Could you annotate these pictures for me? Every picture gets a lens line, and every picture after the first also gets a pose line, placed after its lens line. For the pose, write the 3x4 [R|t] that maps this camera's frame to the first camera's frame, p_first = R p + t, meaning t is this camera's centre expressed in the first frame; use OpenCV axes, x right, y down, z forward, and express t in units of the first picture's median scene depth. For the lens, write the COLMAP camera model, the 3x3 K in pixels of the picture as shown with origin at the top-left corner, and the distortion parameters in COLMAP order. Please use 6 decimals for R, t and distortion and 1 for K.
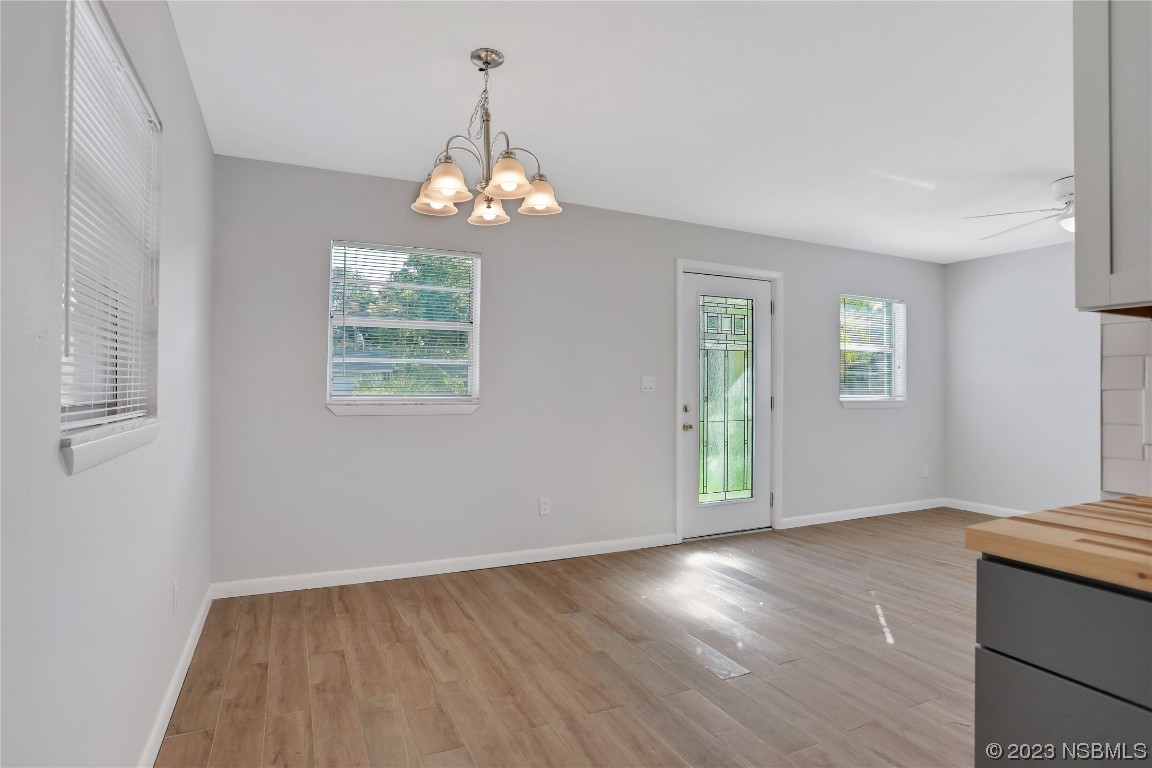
lens RADIAL K [[572.7, 0, 571.8], [0, 572.7, 379.4], [0, 0, 1]] dist [-0.055329, -0.000468]
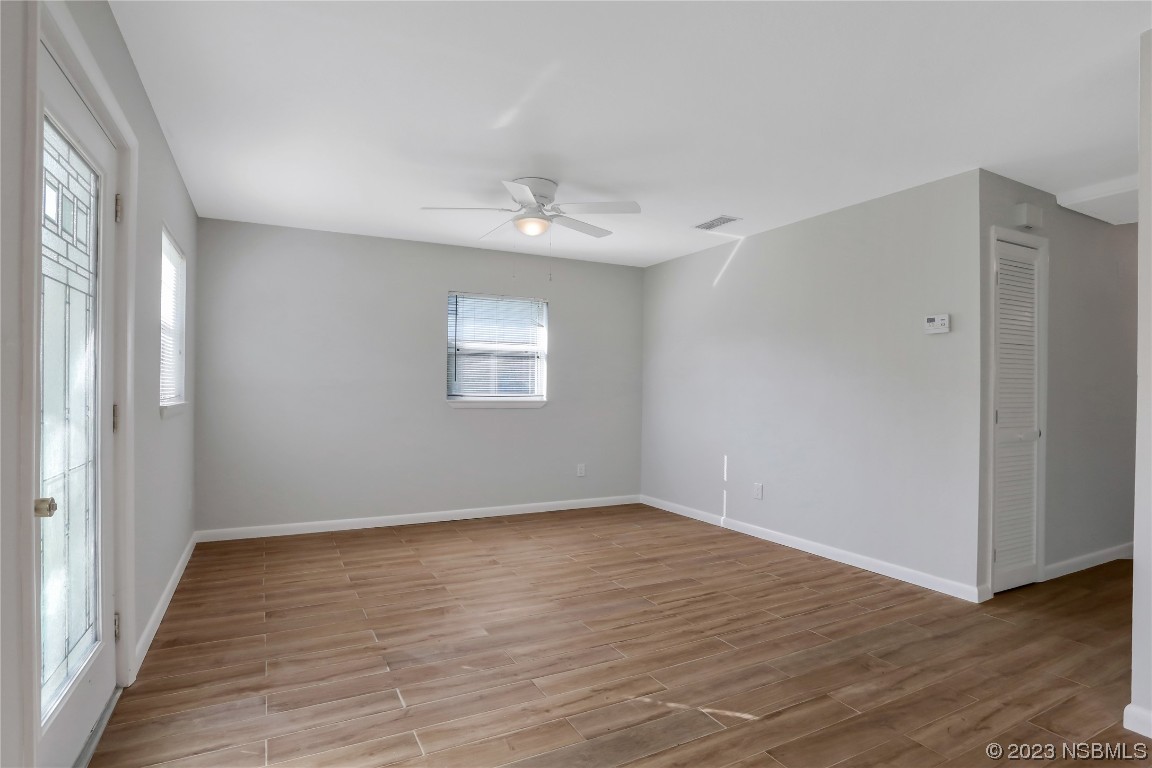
lens RADIAL K [[568.1, 0, 582.5], [0, 568.1, 386.7], [0, 0, 1]] dist [-0.071576, 0.021531]
pose [[-0.020216, -0.007905, 0.999764, -0.096898], [-0.017696, 0.999815, 0.007547, 0.008589], [-0.999639, -0.017539, -0.020352, 0.676900]]
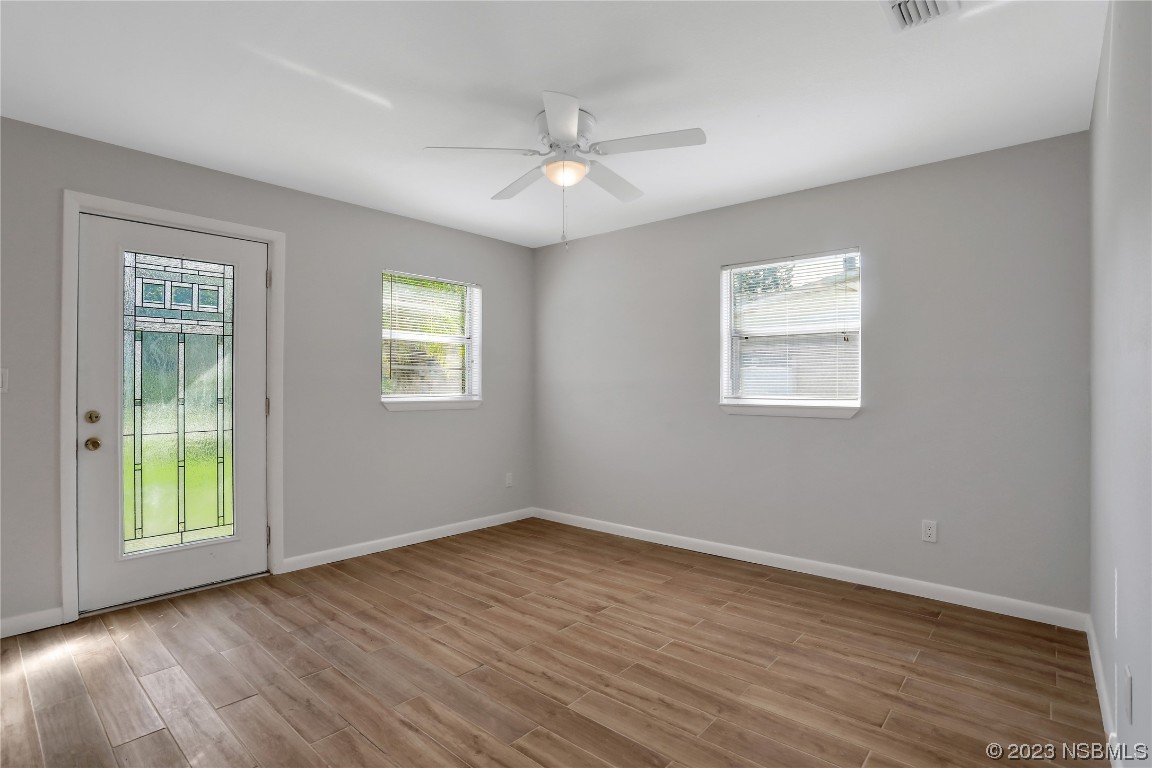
lens RADIAL K [[568.1, 0, 522.0], [0, 568.1, 374.5], [0, 0, 1]] dist [-0.071576, 0.021531]
pose [[0.930253, -0.000703, 0.366917, 0.418338], [0.004886, 0.999933, -0.010471, 0.010121], [-0.366886, 0.011533, 0.930195, 0.205033]]
